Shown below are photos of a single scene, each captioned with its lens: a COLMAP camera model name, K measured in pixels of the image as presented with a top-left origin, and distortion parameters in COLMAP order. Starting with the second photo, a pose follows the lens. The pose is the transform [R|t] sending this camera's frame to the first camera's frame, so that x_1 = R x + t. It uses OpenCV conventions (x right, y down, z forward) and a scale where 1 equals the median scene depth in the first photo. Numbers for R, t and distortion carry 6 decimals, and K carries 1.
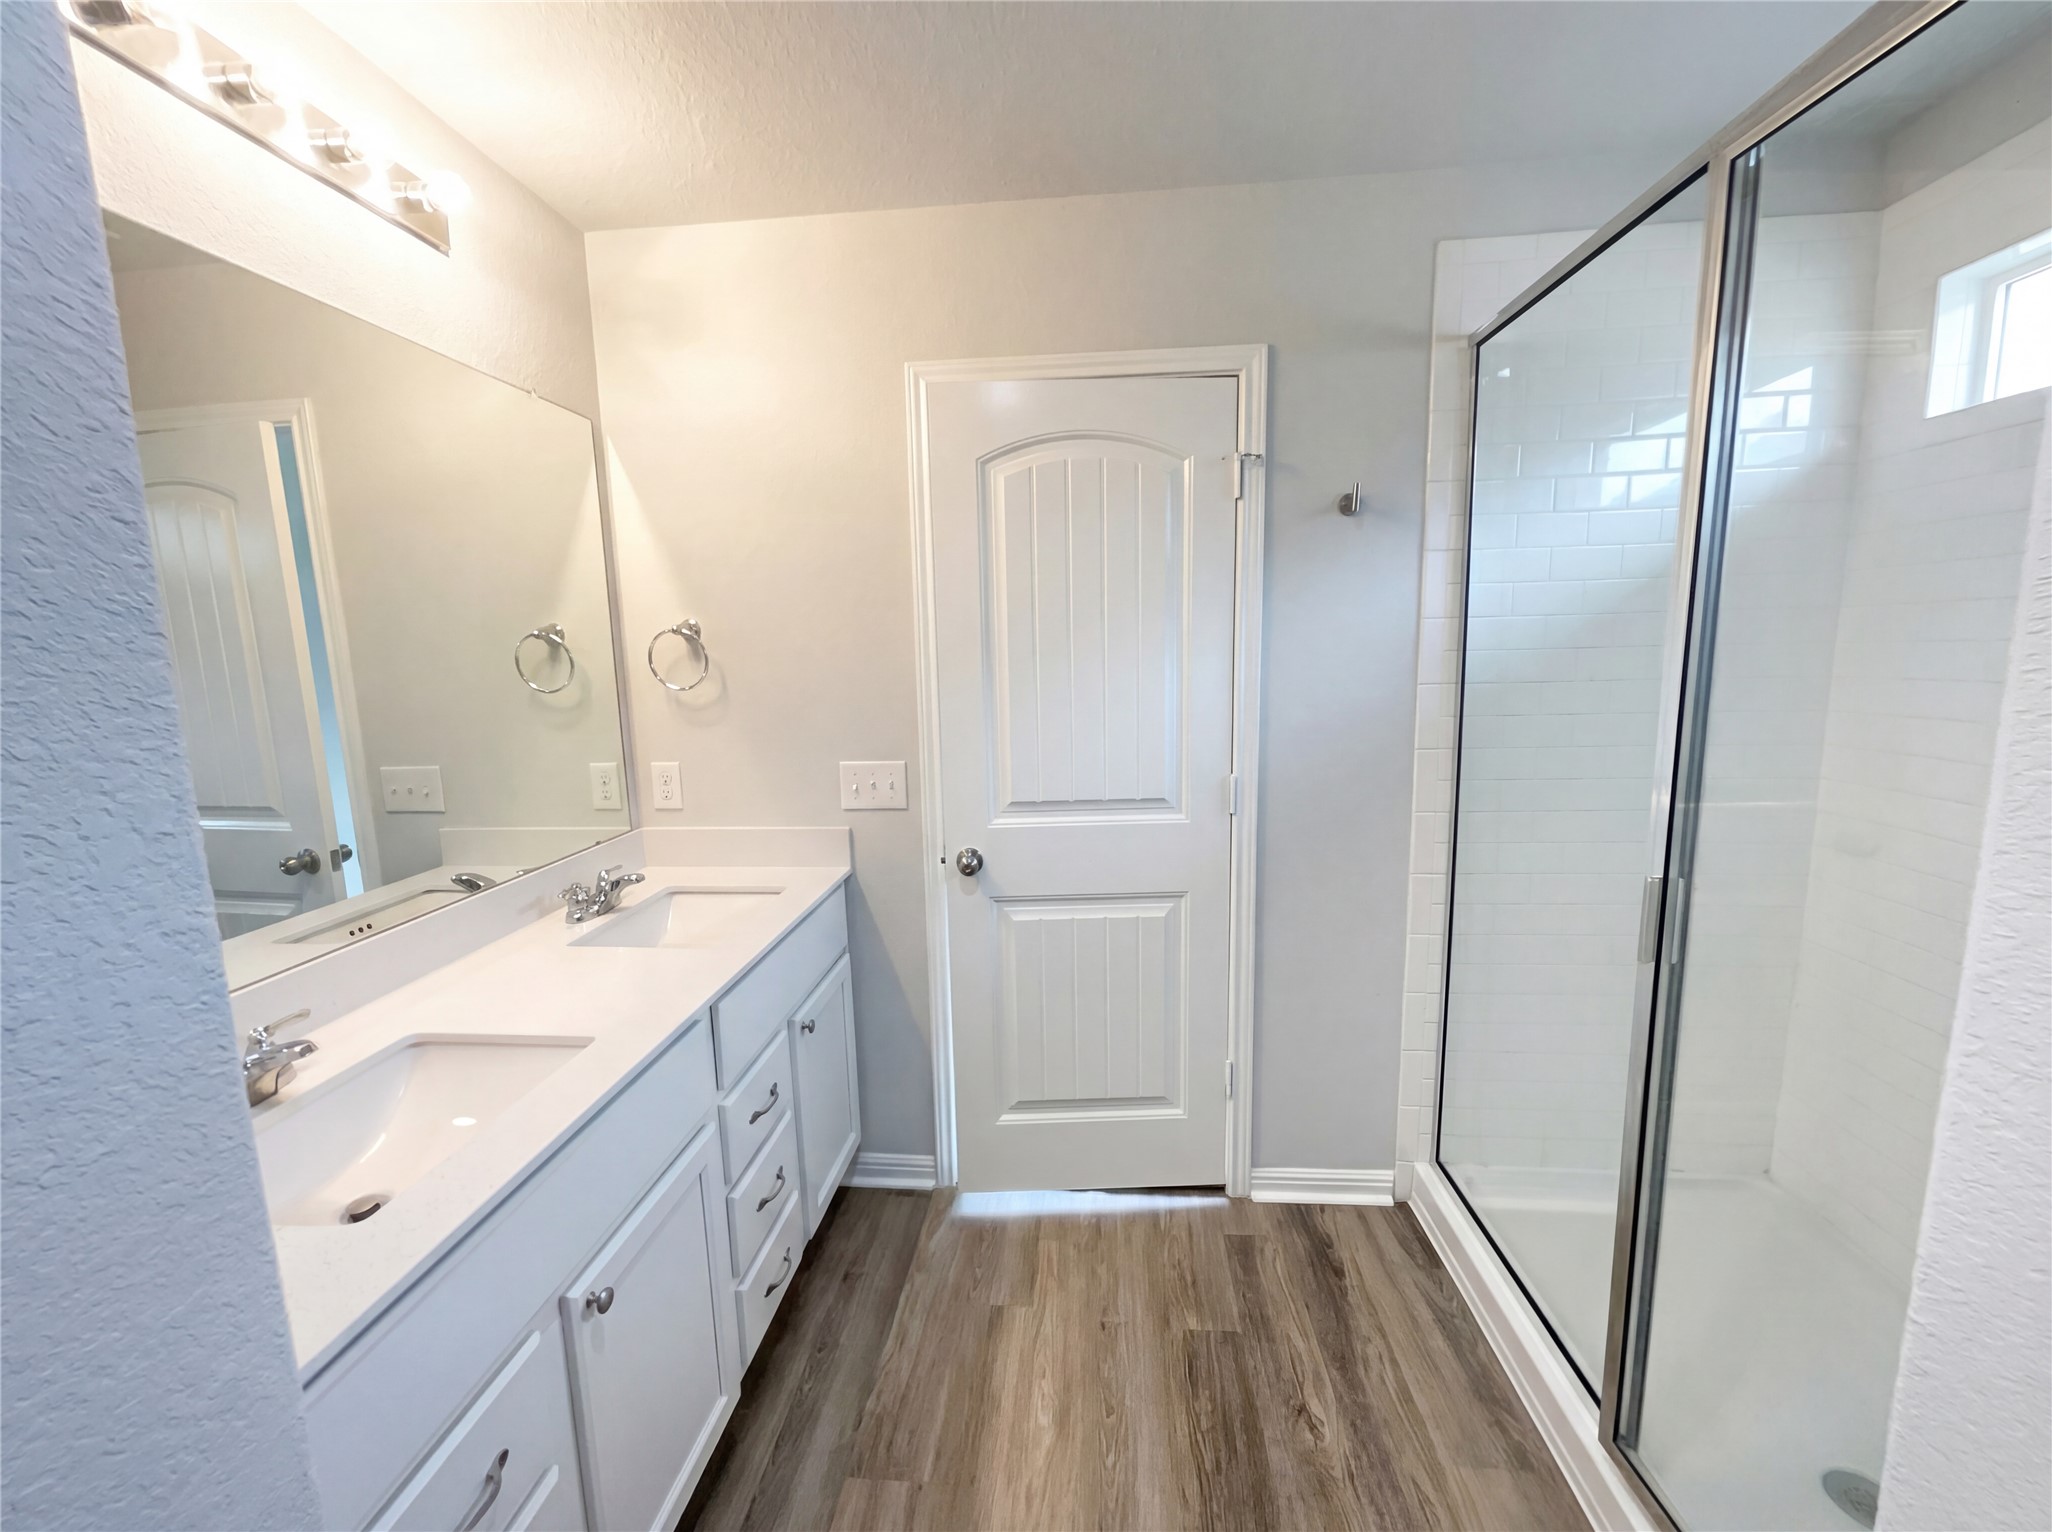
lens RADIAL K [[823.8, 0, 1022.7], [0, 823.8, 760.2], [0, 0, 1]] dist [0.002276, 0.000351]
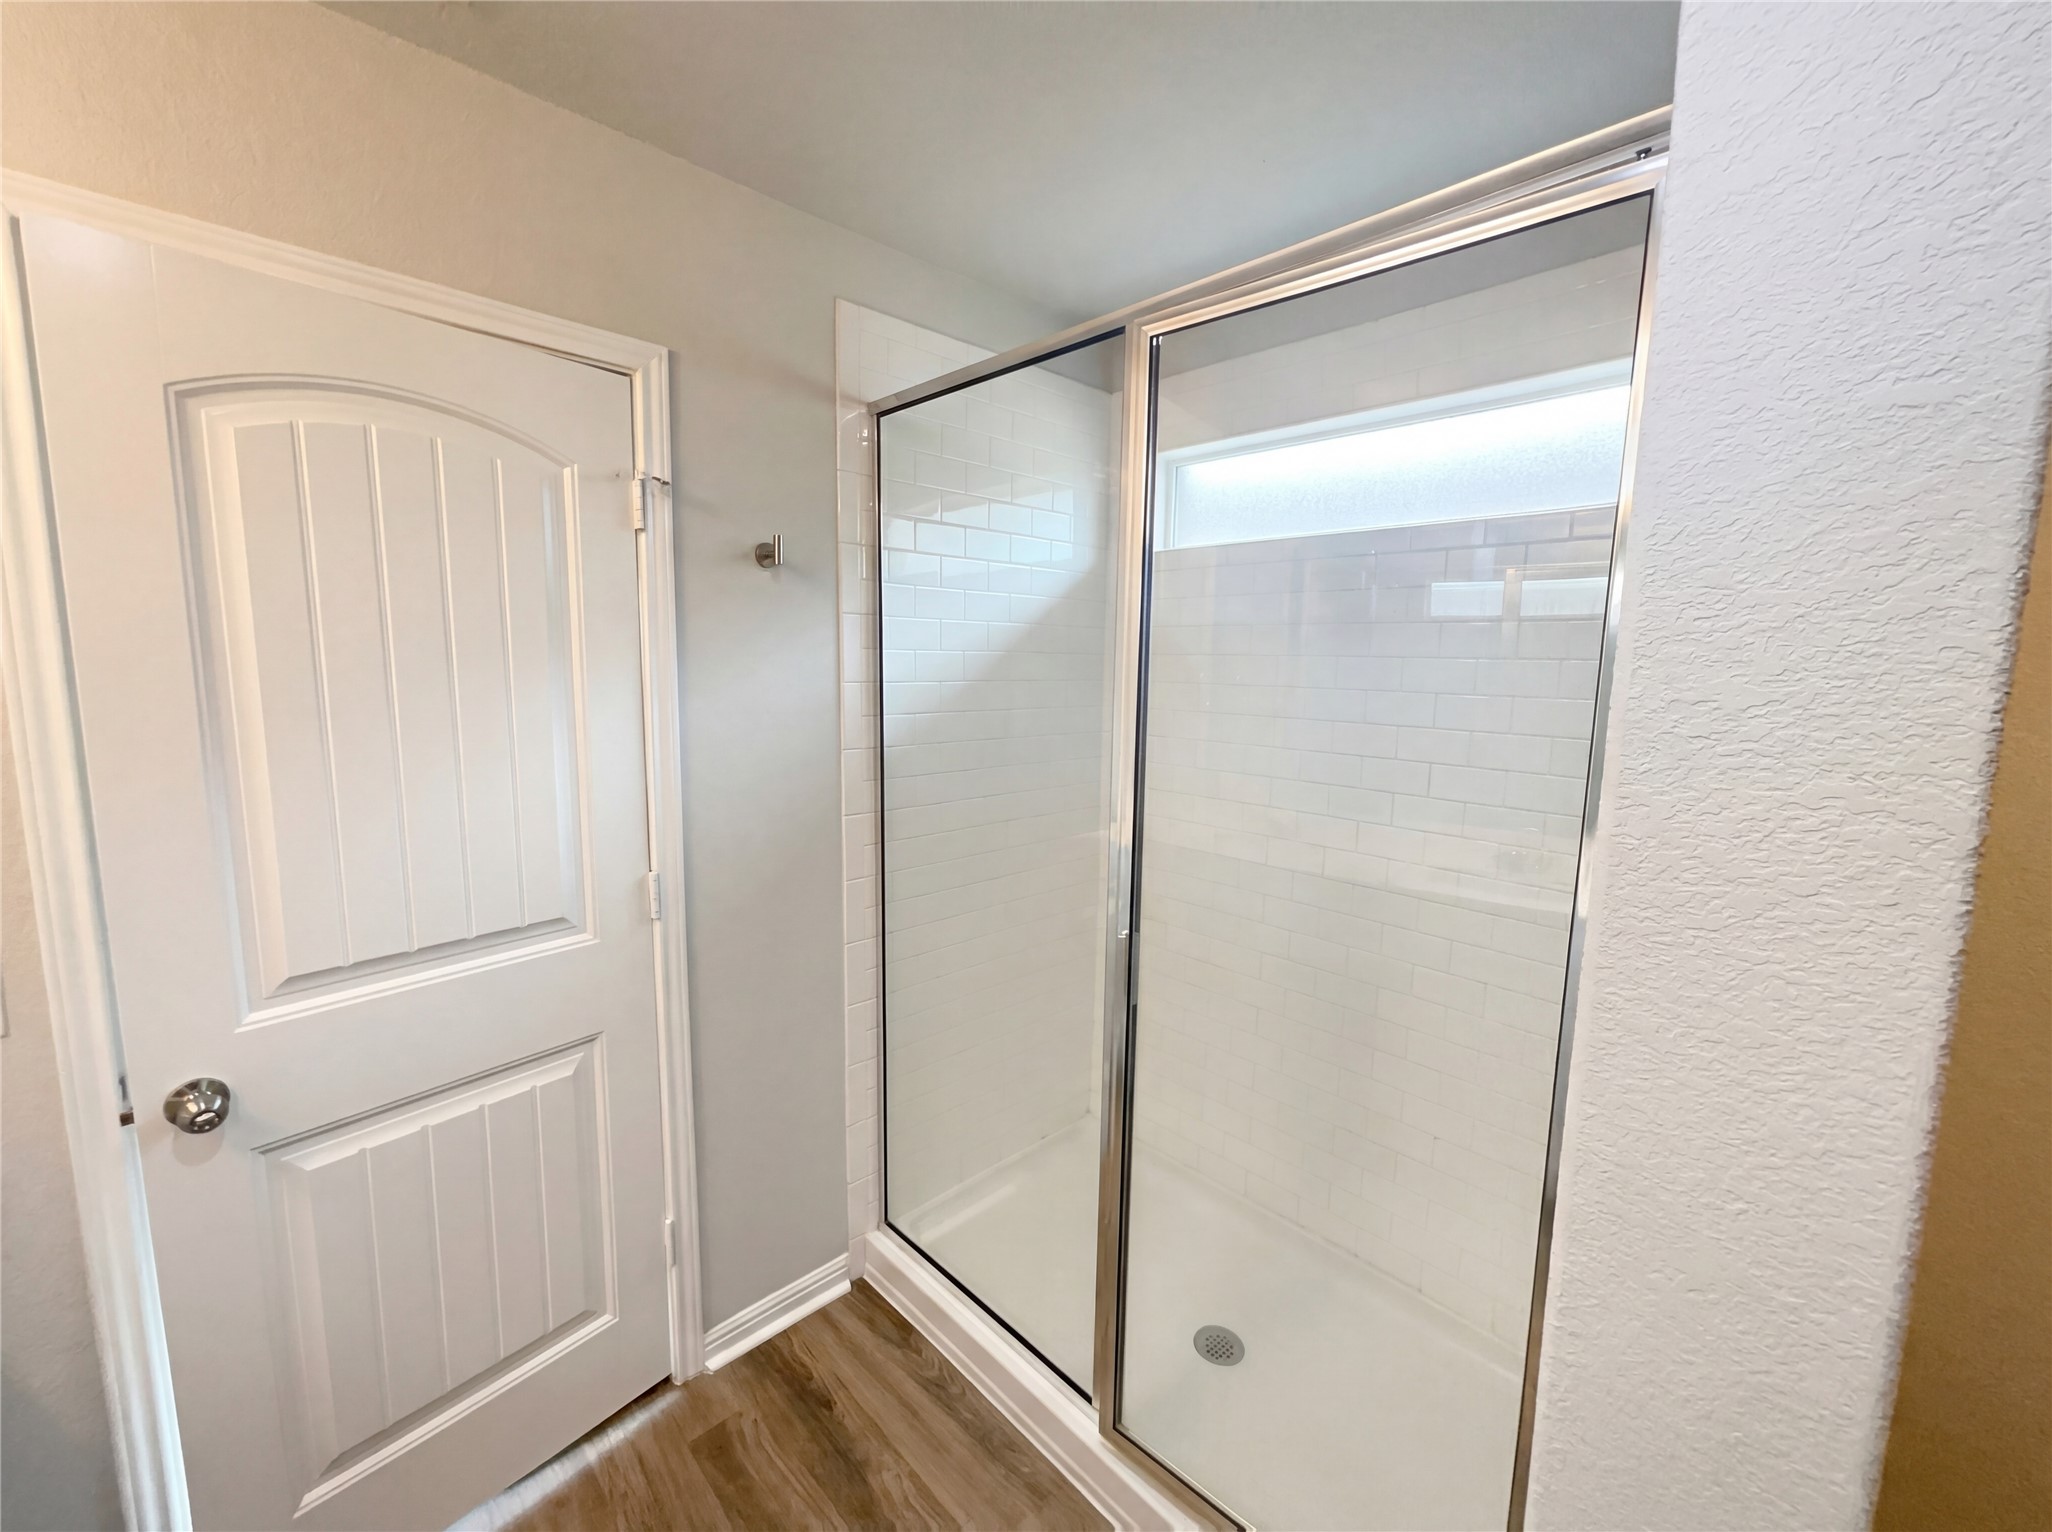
lens RADIAL K [[823.8, 0, 1022.7], [0, 823.8, 760.2], [0, 0, 1]] dist [0.002276, 0.000351]
pose [[0.656138, -0.063769, 0.751942, -0.109319], [0.073307, 0.997097, 0.020592, -0.084478], [-0.751072, 0.041611, 0.658908, 0.206254]]
